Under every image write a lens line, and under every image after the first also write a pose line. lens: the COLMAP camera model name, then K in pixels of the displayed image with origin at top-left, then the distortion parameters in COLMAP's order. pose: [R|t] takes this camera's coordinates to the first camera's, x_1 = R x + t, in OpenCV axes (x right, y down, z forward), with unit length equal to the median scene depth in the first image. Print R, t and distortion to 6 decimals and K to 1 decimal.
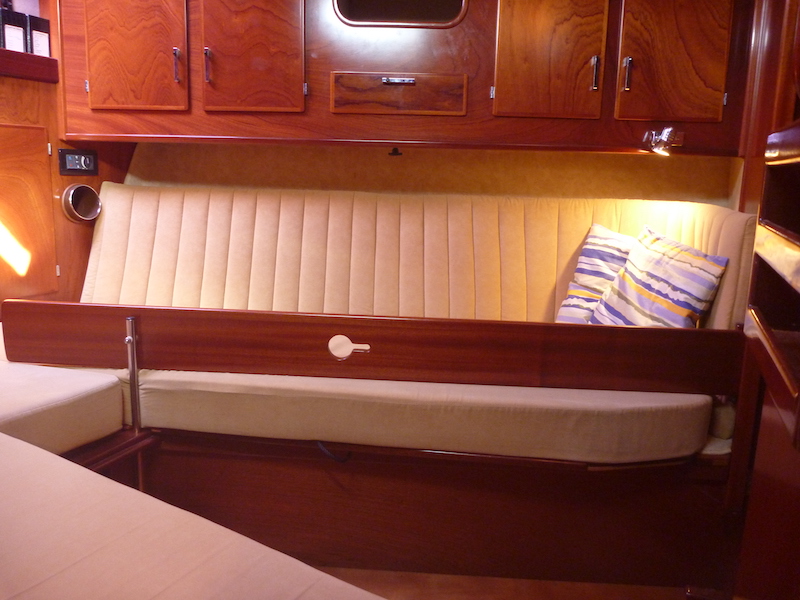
lens RADIAL K [[648.6, 0, 400.0], [0, 648.6, 300.0], [0, 0, 1]] dist [-0.039014, 0.005023]
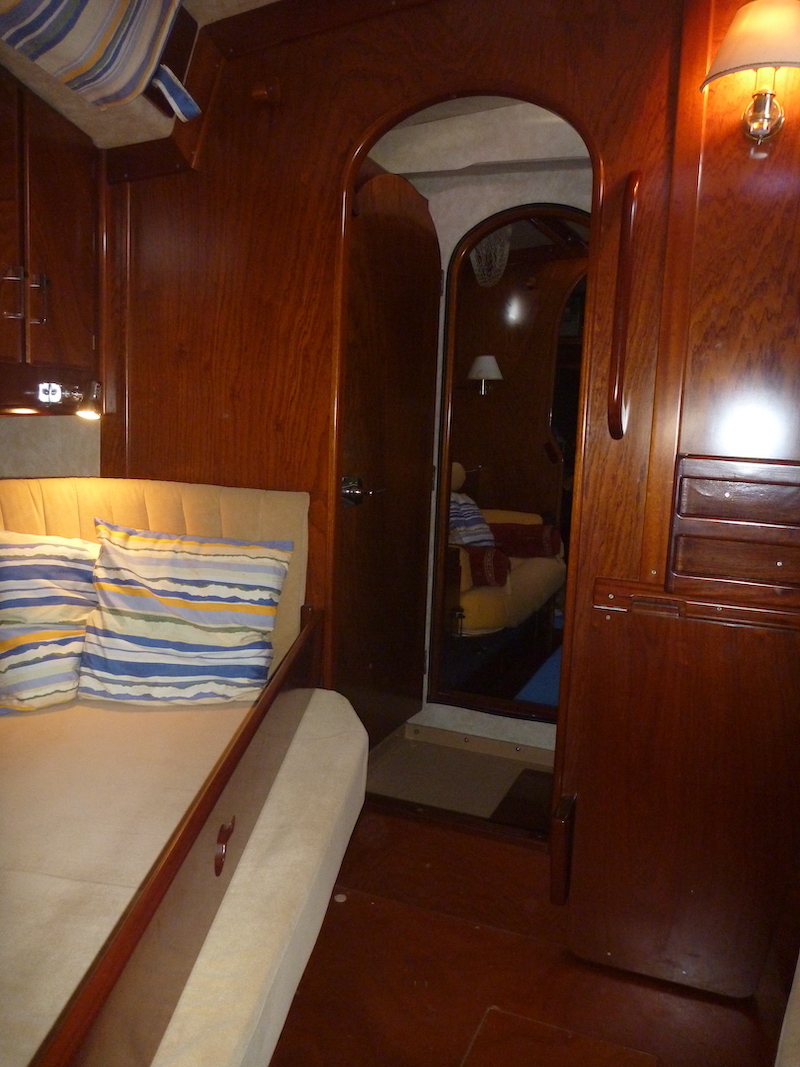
lens RADIAL K [[865.1, 0, 400.0], [0, 865.1, 533.5], [0, 0, 1]] dist [-0.039014, 0.005023]
pose [[-0.007388, -0.166624, 0.985993, -0.575970], [0.154306, 0.974020, 0.165757, -0.207598], [-0.987995, 0.153370, 0.018515, 0.659556]]
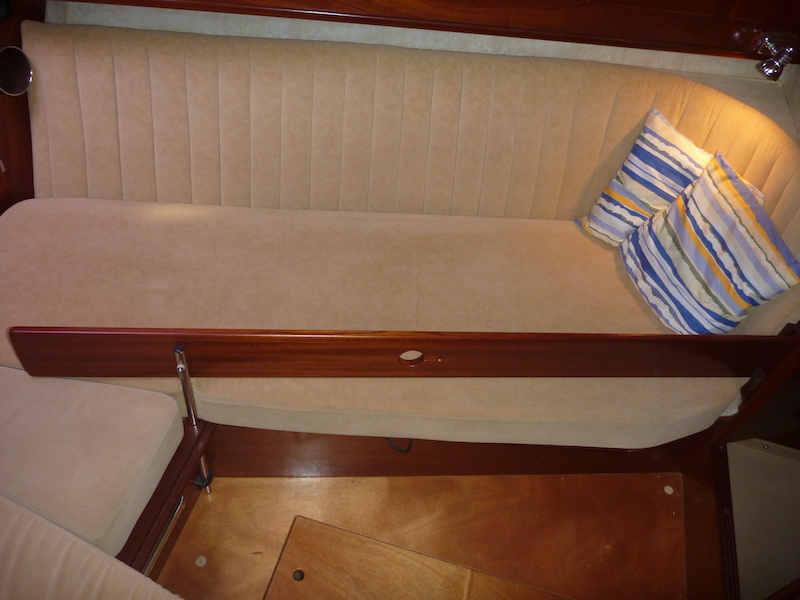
lens RADIAL K [[648.6, 0, 400.0], [0, 648.6, 300.0], [0, 0, 1]] dist [-0.039014, 0.005023]
pose [[0.986022, -0.041297, 0.161414, -0.212330], [-0.065172, 0.796007, 0.601769, -0.465325], [-0.153338, -0.603877, 0.782189, 0.247848]]
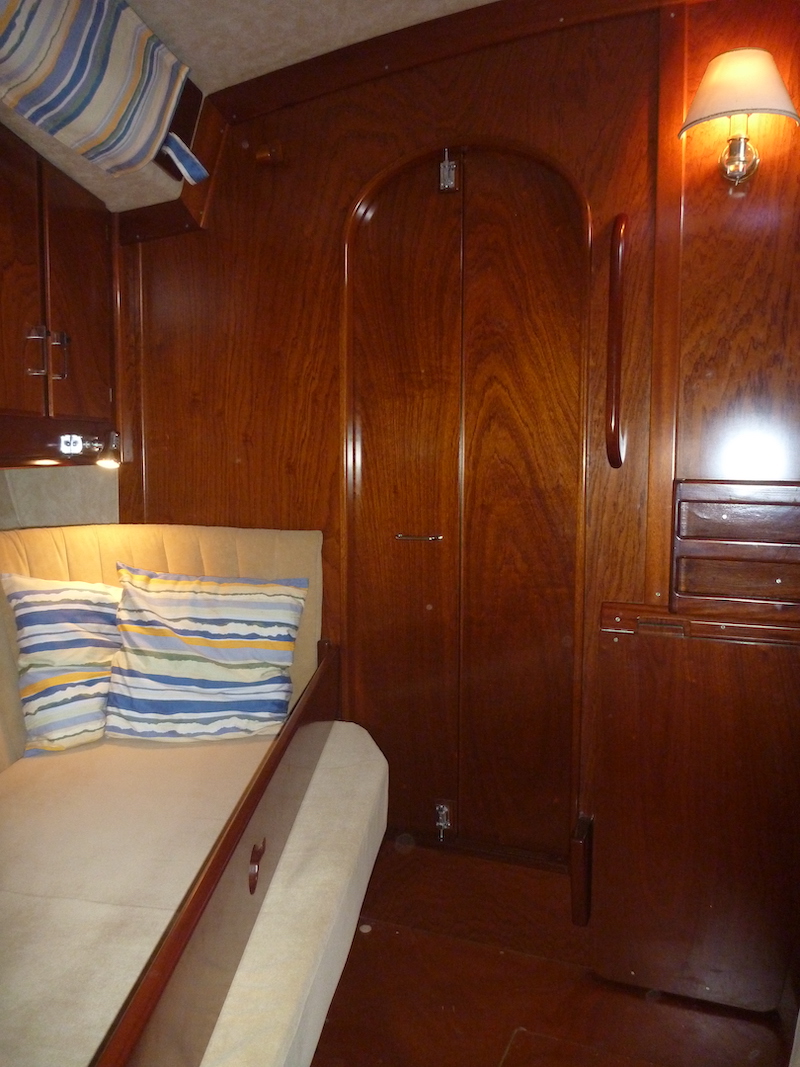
lens RADIAL K [[865.1, 0, 400.0], [0, 865.1, 533.5], [0, 0, 1]] dist [-0.039014, 0.005023]
pose [[-0.004757, -0.119888, 0.992776, -0.612108], [0.191670, 0.974271, 0.118571, -0.205980], [-0.981448, 0.190850, 0.018344, 0.664450]]
